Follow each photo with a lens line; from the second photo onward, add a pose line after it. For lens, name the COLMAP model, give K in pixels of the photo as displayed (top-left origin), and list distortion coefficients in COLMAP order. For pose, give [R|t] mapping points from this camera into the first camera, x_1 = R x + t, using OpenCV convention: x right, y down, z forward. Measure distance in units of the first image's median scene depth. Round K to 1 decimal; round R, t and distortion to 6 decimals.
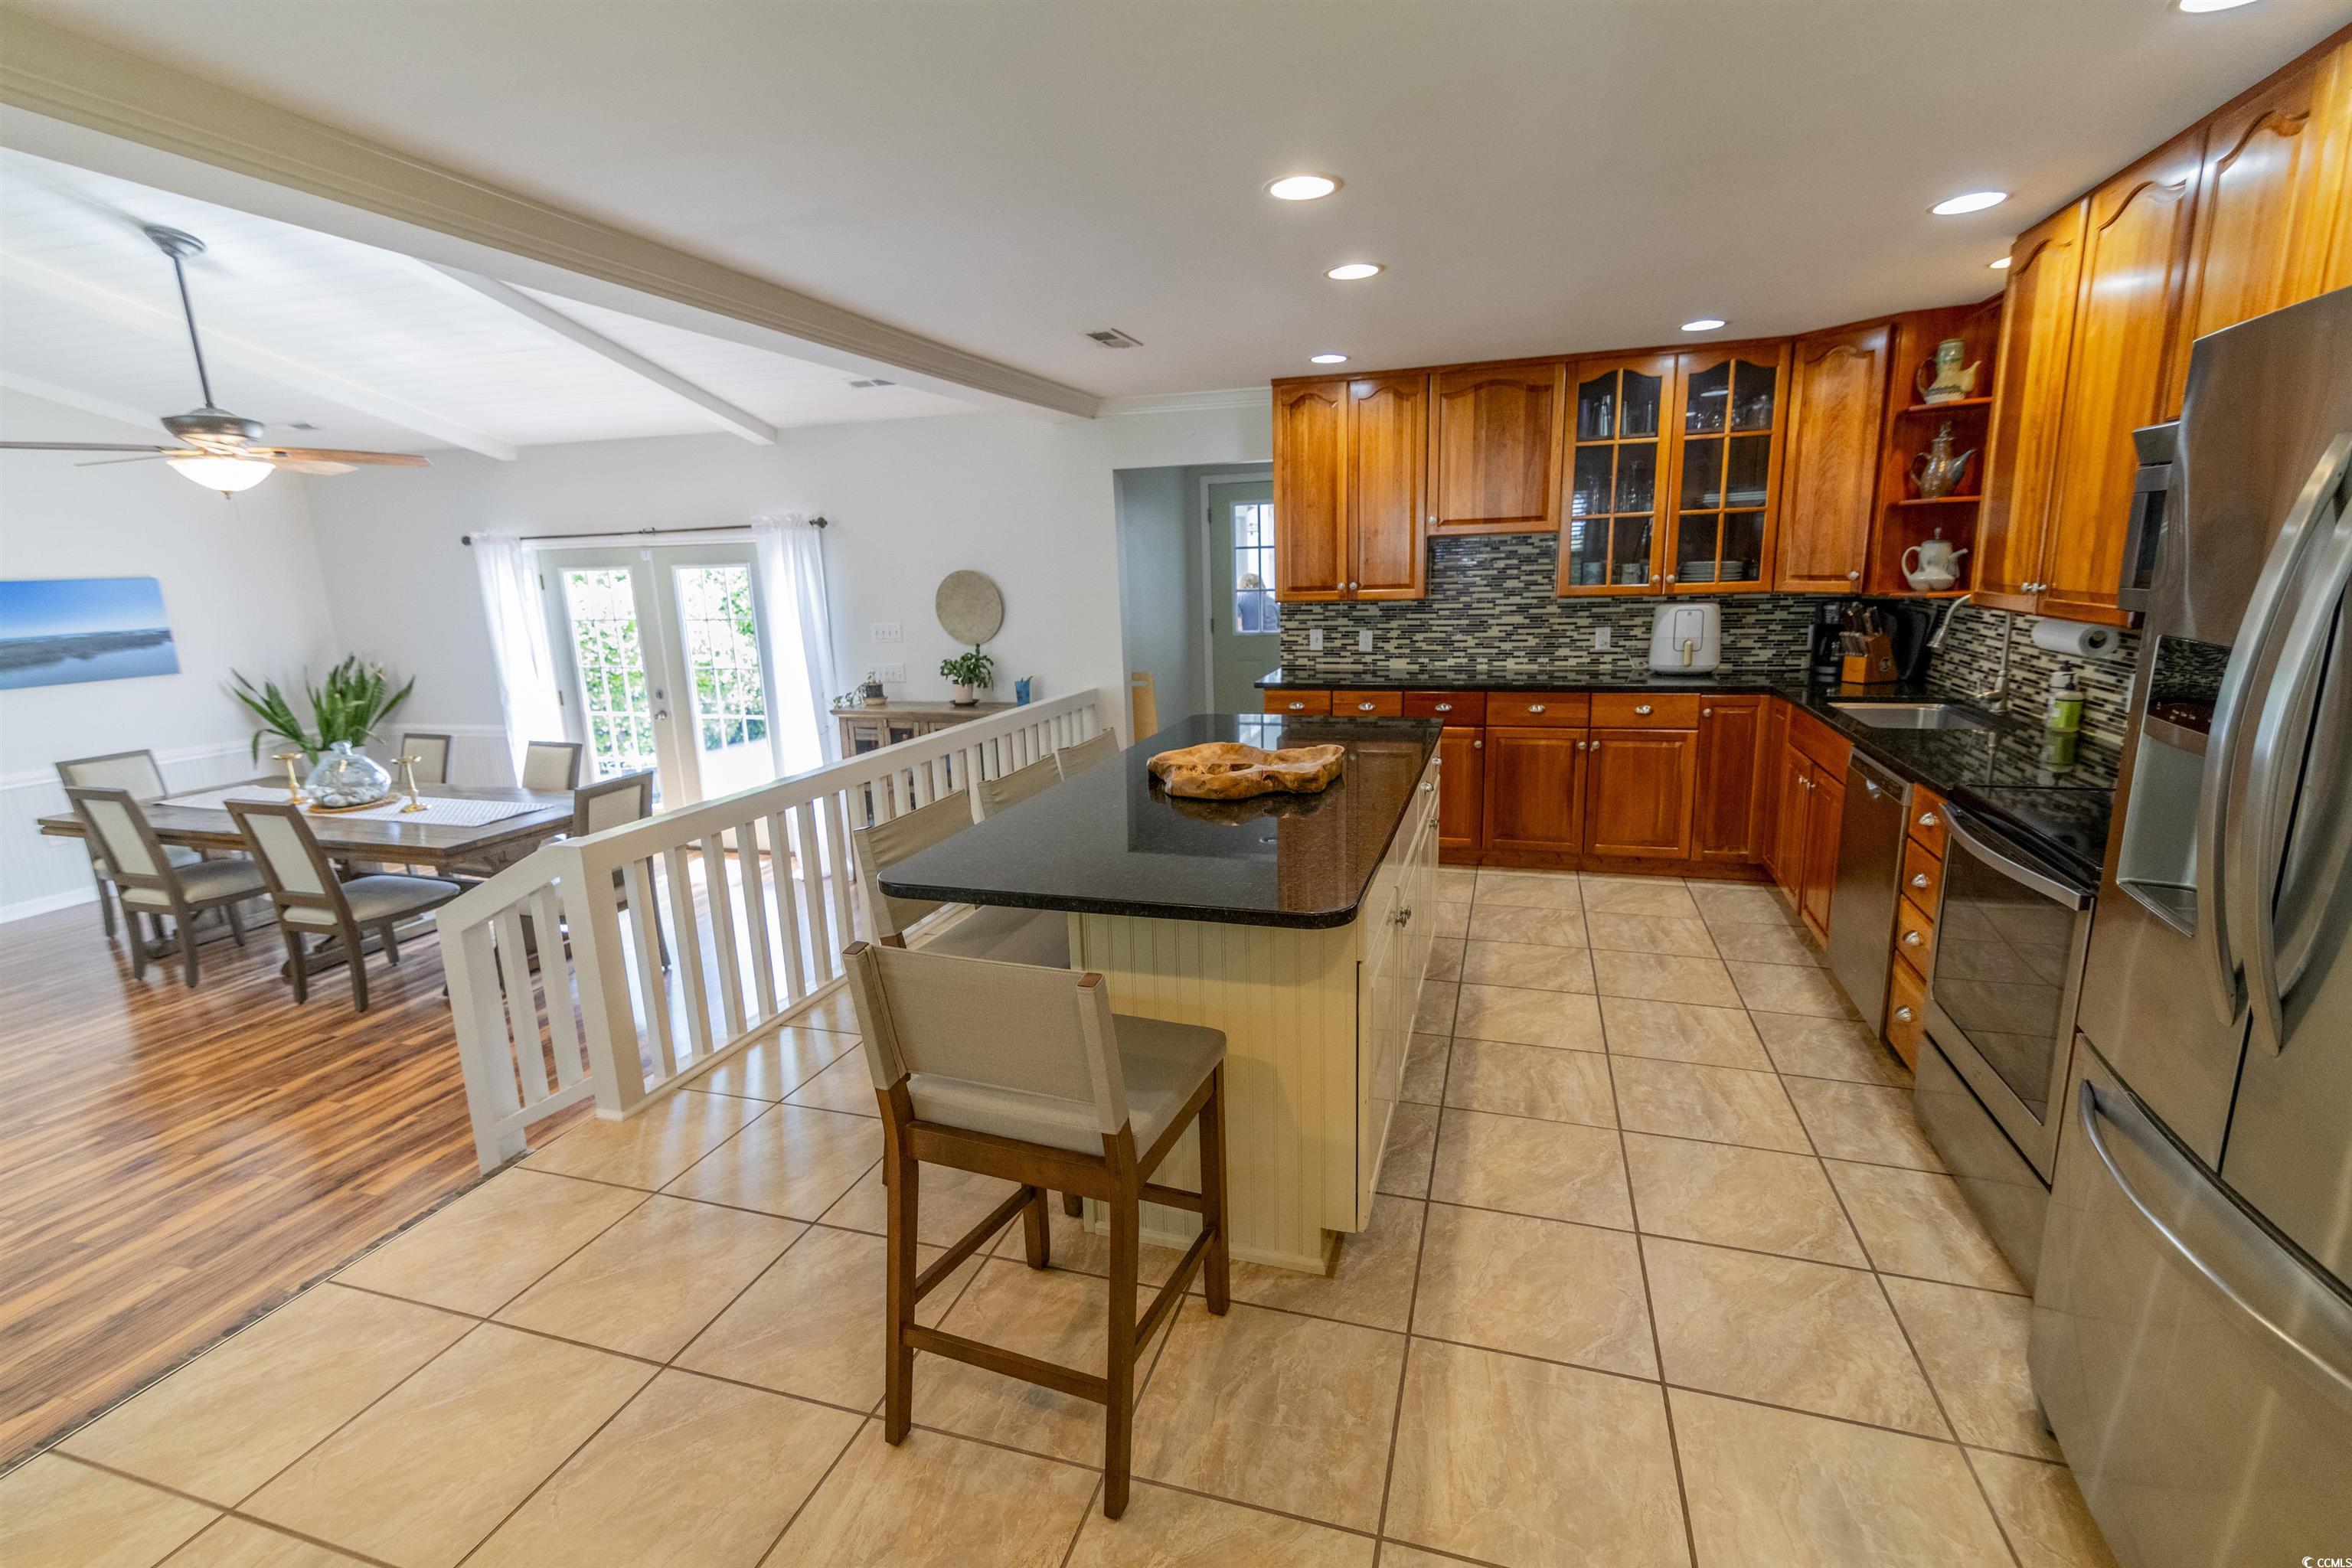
lens RADIAL K [[1059.2, 0, 1183.6], [0, 1059.2, 786.1], [0, 0, 1]] dist [0.016609, -0.001065]
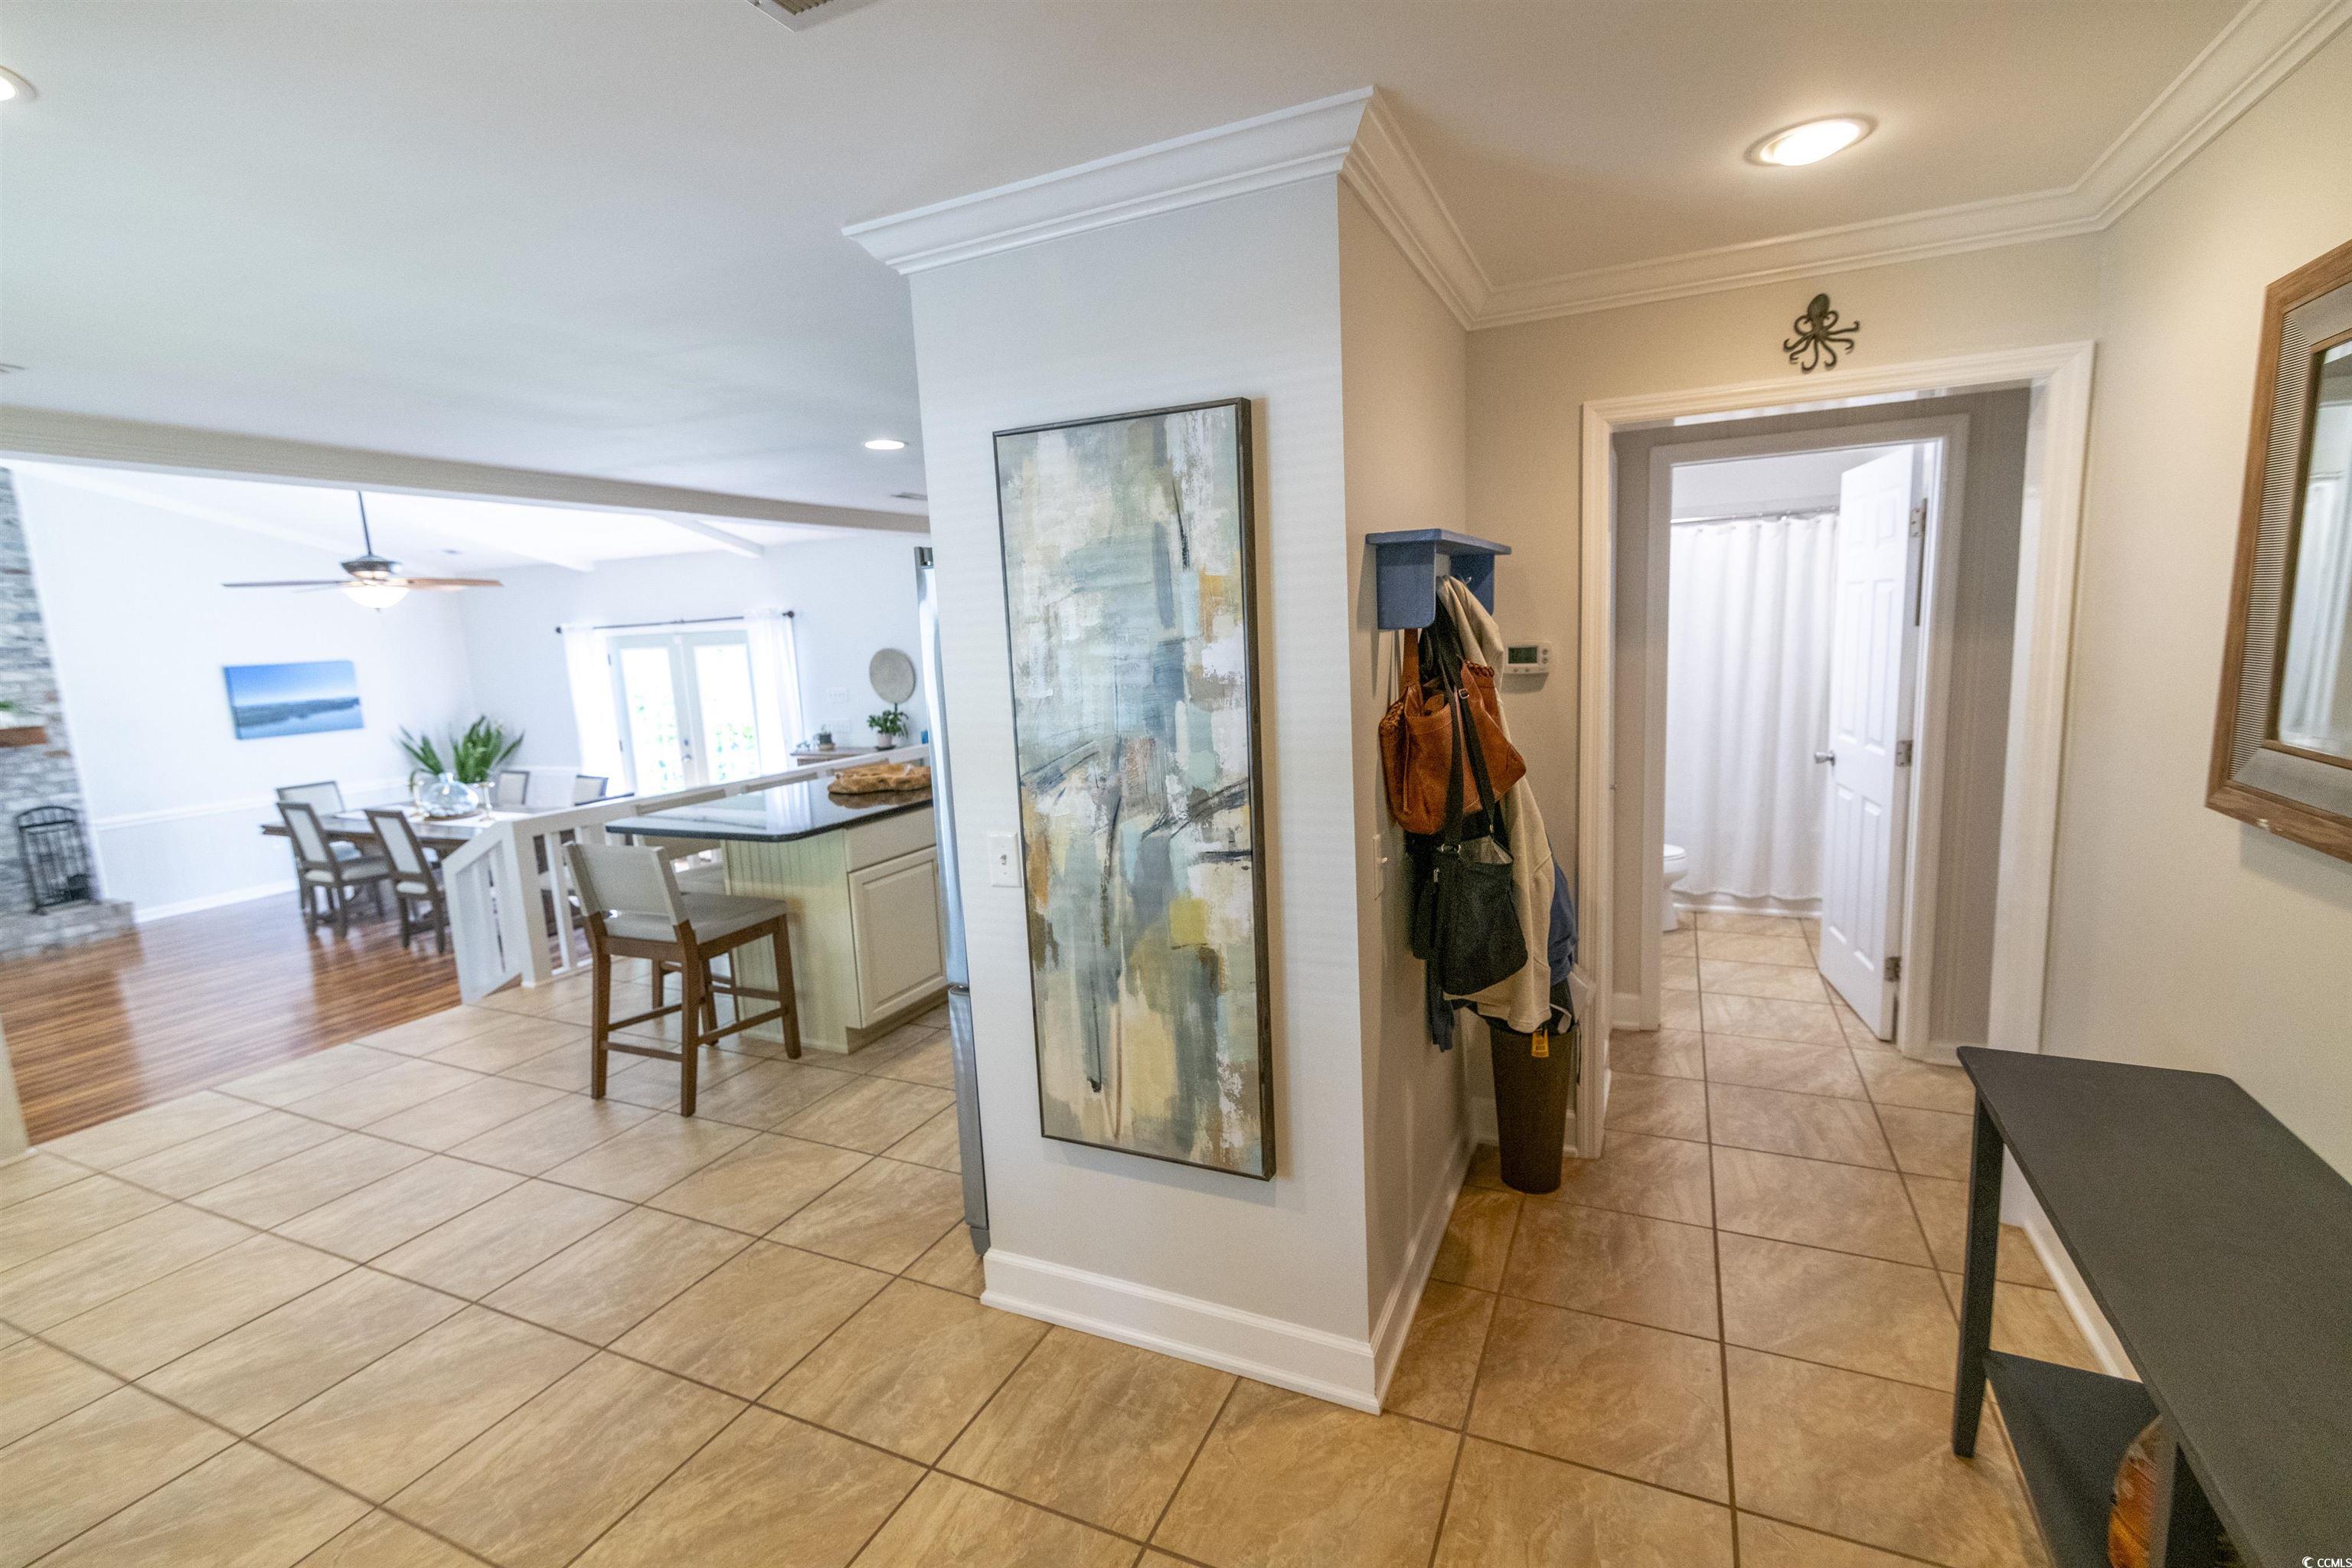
lens RADIAL K [[1059.2, 0, 1183.5], [0, 1059.2, 784.3], [0, 0, 1]] dist [0.016609, -0.001065]
pose [[0.991693, 0.003675, -0.128576, 0.434372], [-0.010950, 0.998375, -0.055922, 0.048361], [0.128161, 0.056865, 0.990122, -0.339256]]
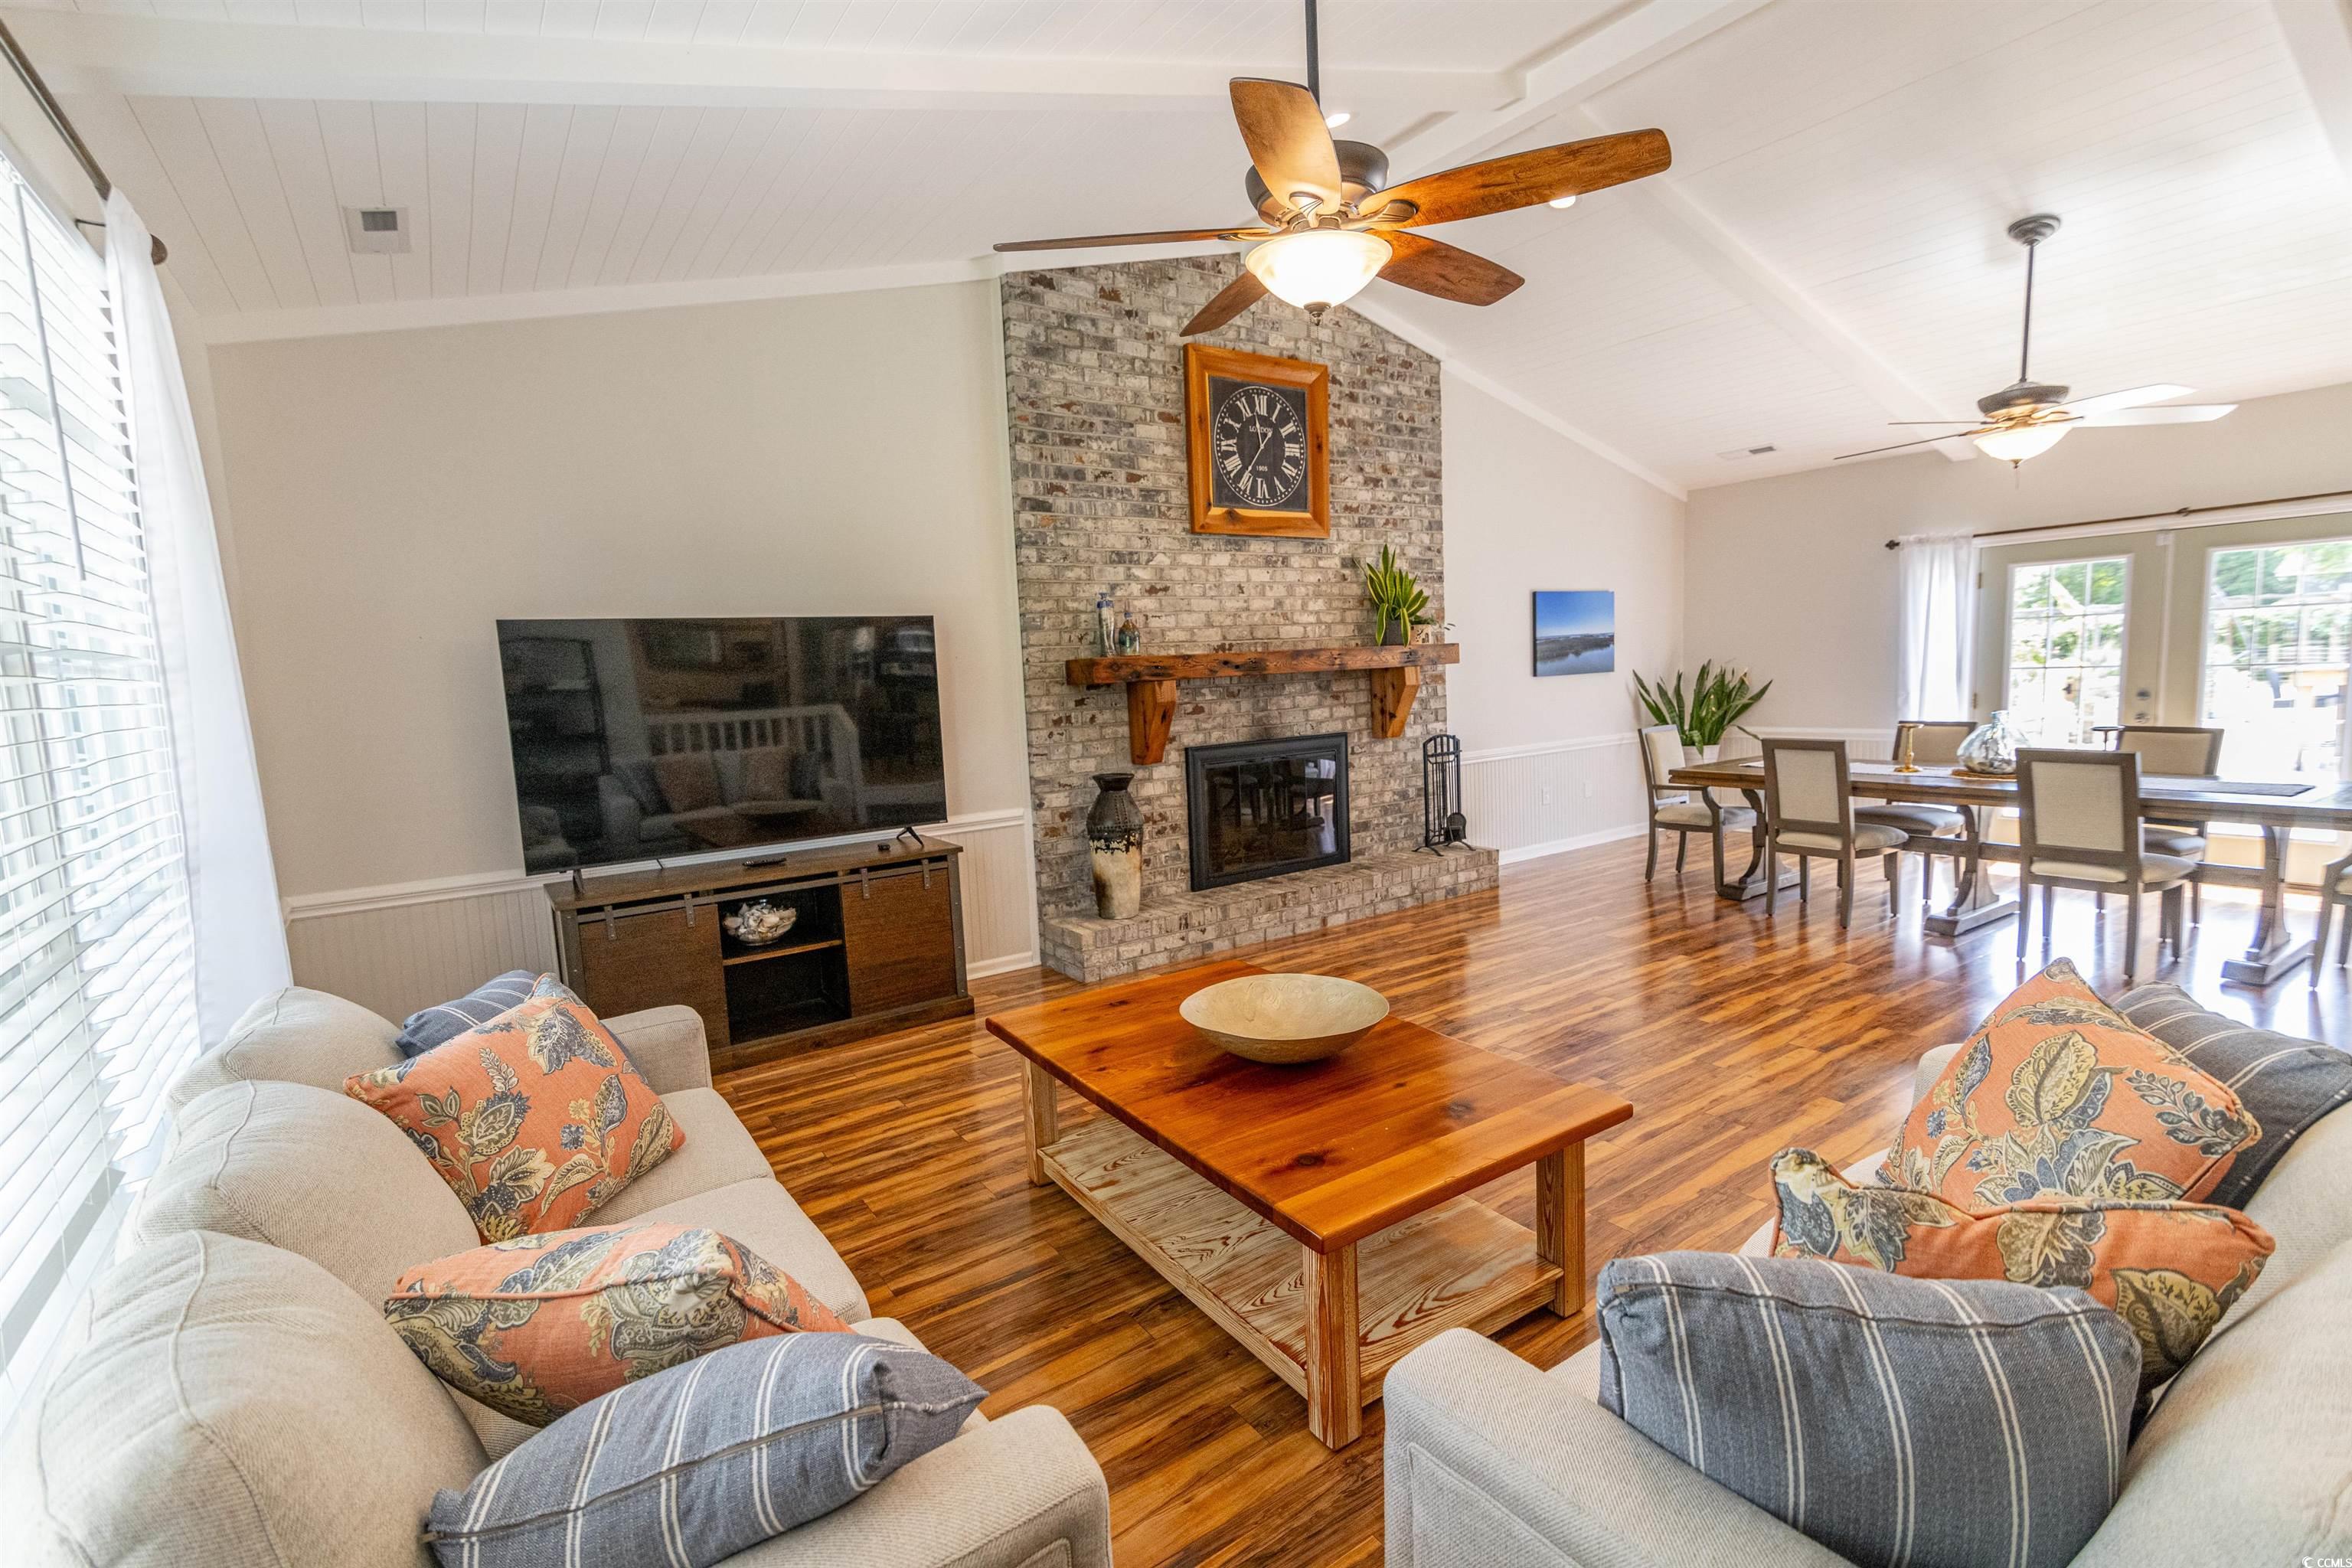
lens RADIAL K [[1059.2, 0, 1180.7], [0, 1059.2, 785.2], [0, 0, 1]] dist [0.016609, -0.001065]
pose [[0.788880, 0.066305, -0.610960, -0.854159], [-0.113260, 0.992819, -0.038497, 0.170836], [0.604021, 0.099567, 0.790725, -0.288460]]
